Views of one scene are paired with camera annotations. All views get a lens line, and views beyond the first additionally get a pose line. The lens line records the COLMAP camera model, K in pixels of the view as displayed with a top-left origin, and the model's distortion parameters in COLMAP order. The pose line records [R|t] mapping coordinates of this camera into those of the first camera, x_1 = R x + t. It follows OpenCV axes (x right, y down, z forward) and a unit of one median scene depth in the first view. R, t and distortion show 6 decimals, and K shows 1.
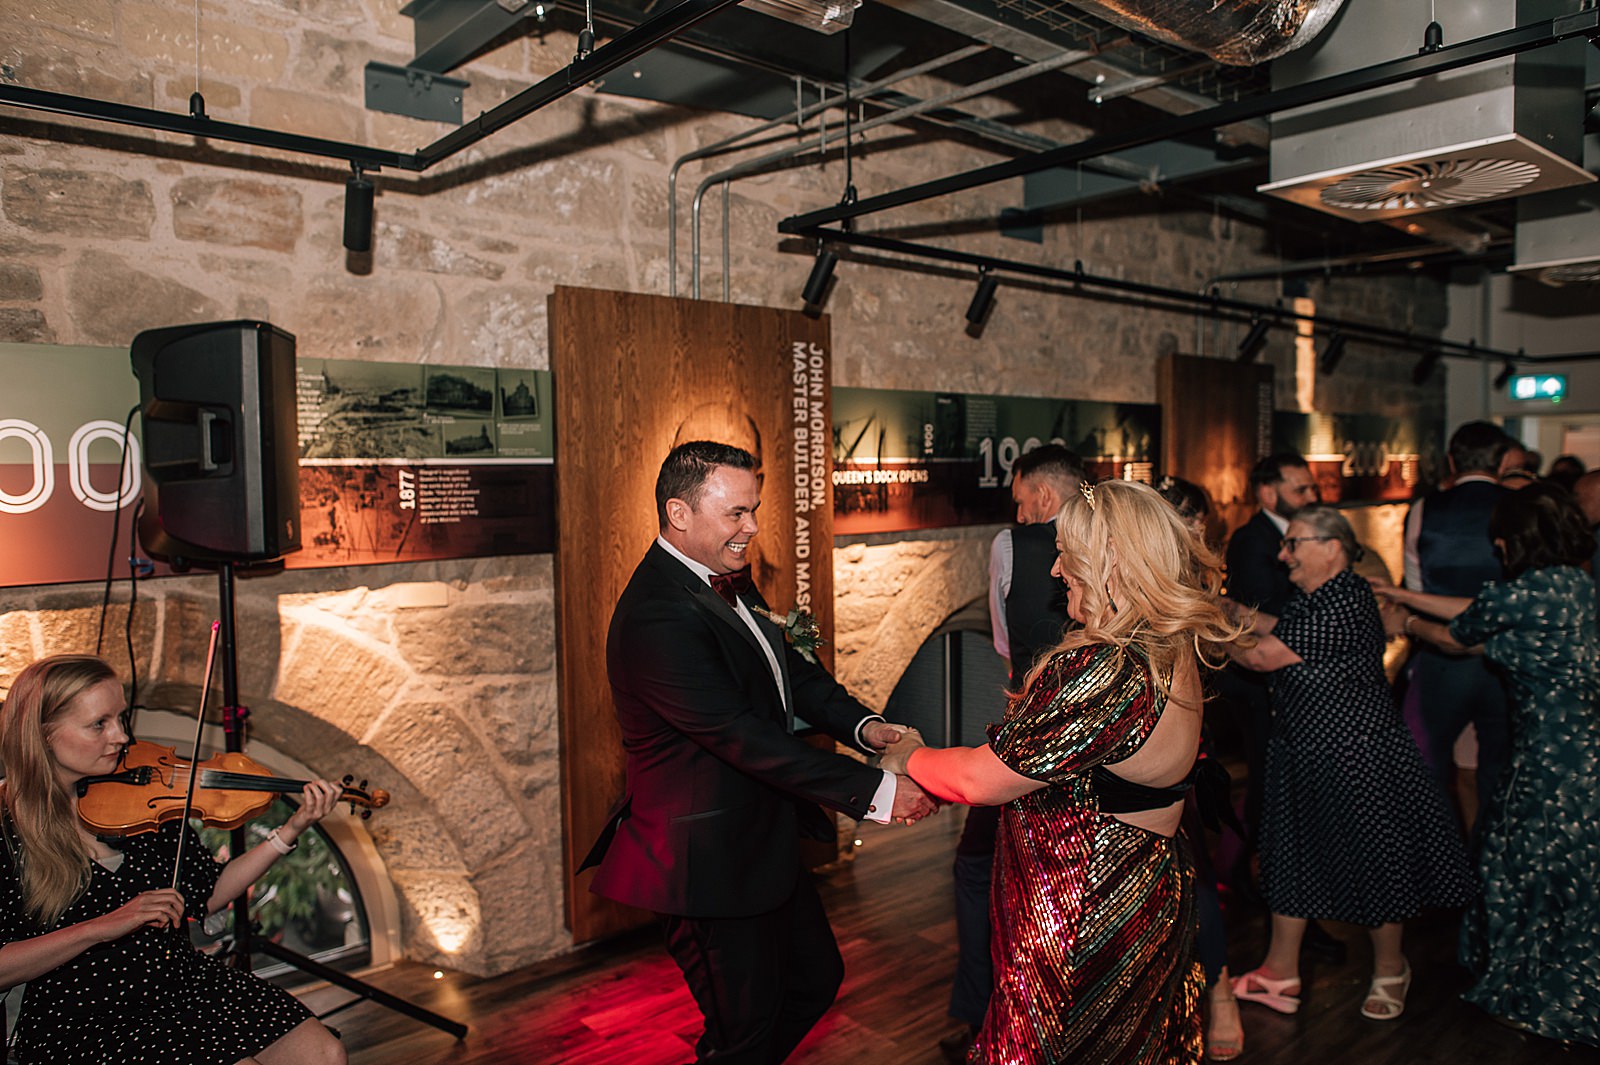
lens RADIAL K [[1141.8, 0, 803.1], [0, 1141.8, 552.4], [0, 0, 1]] dist [0.037416, 0.002833]
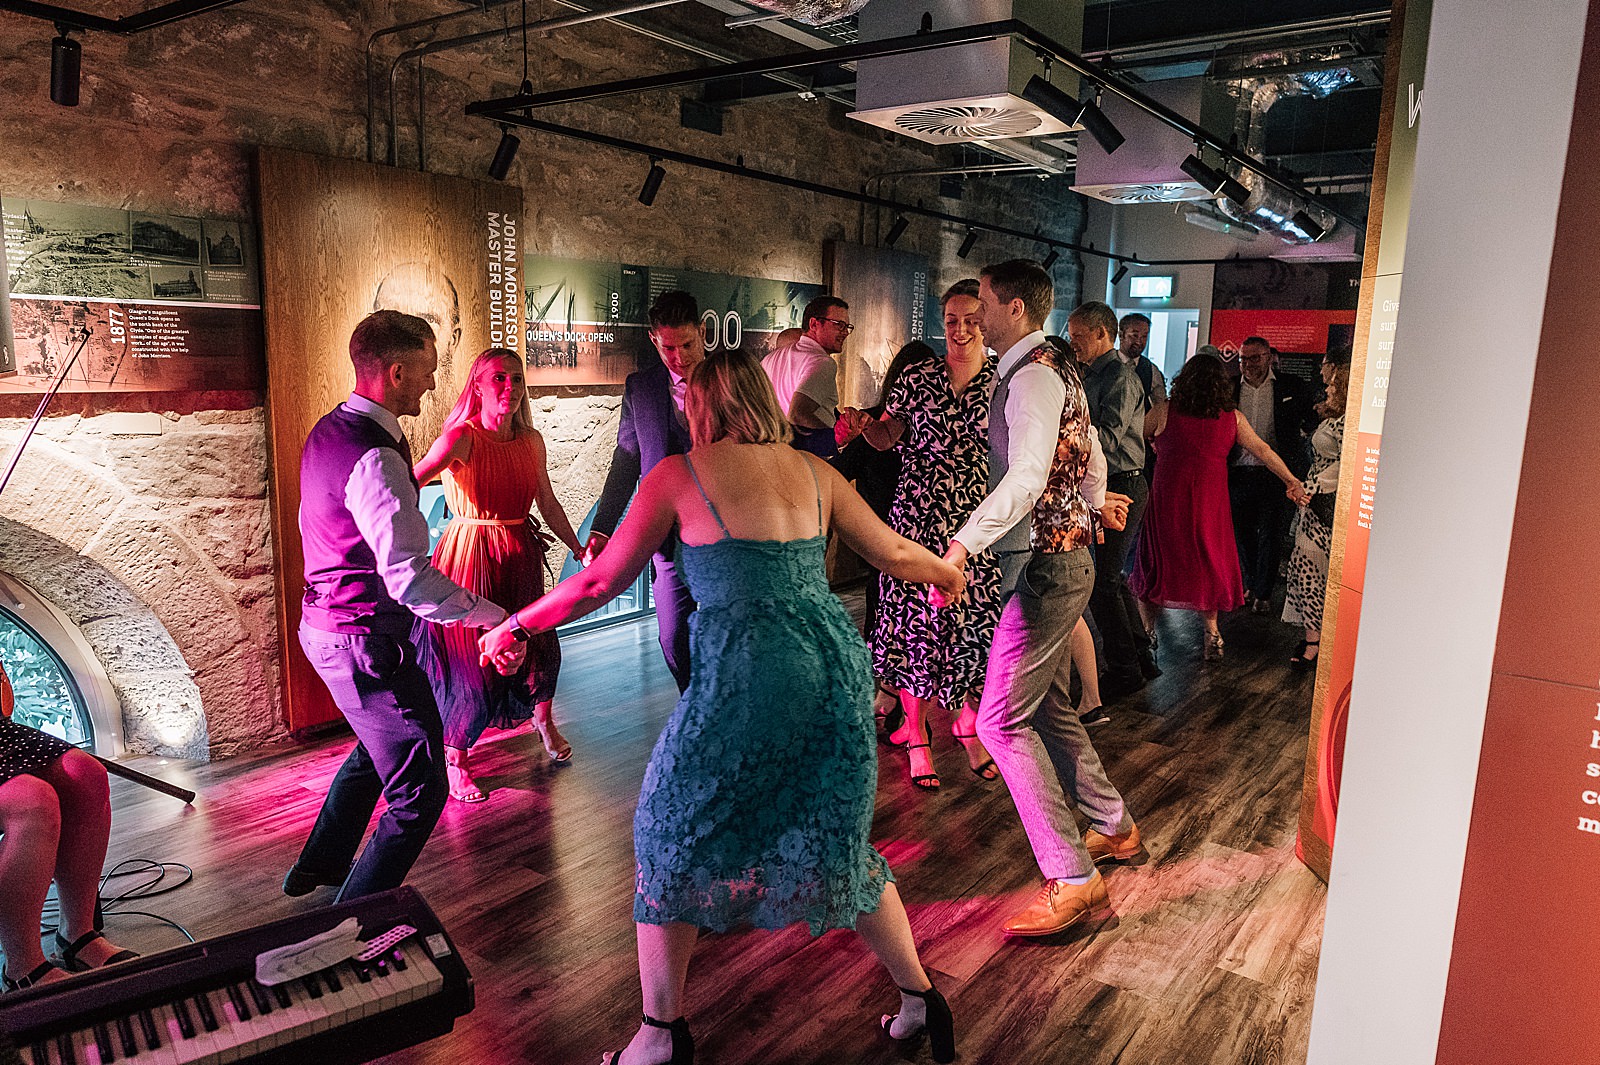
lens RADIAL K [[1141.8, 0, 803.1], [0, 1141.8, 552.4], [0, 0, 1]] dist [0.037416, 0.002833]
pose [[0.974113, -0.000726, 0.226060, 0.043161], [-0.024795, 0.993619, 0.110032, 0.020698], [-0.224698, -0.112789, 0.967879, -0.236170]]
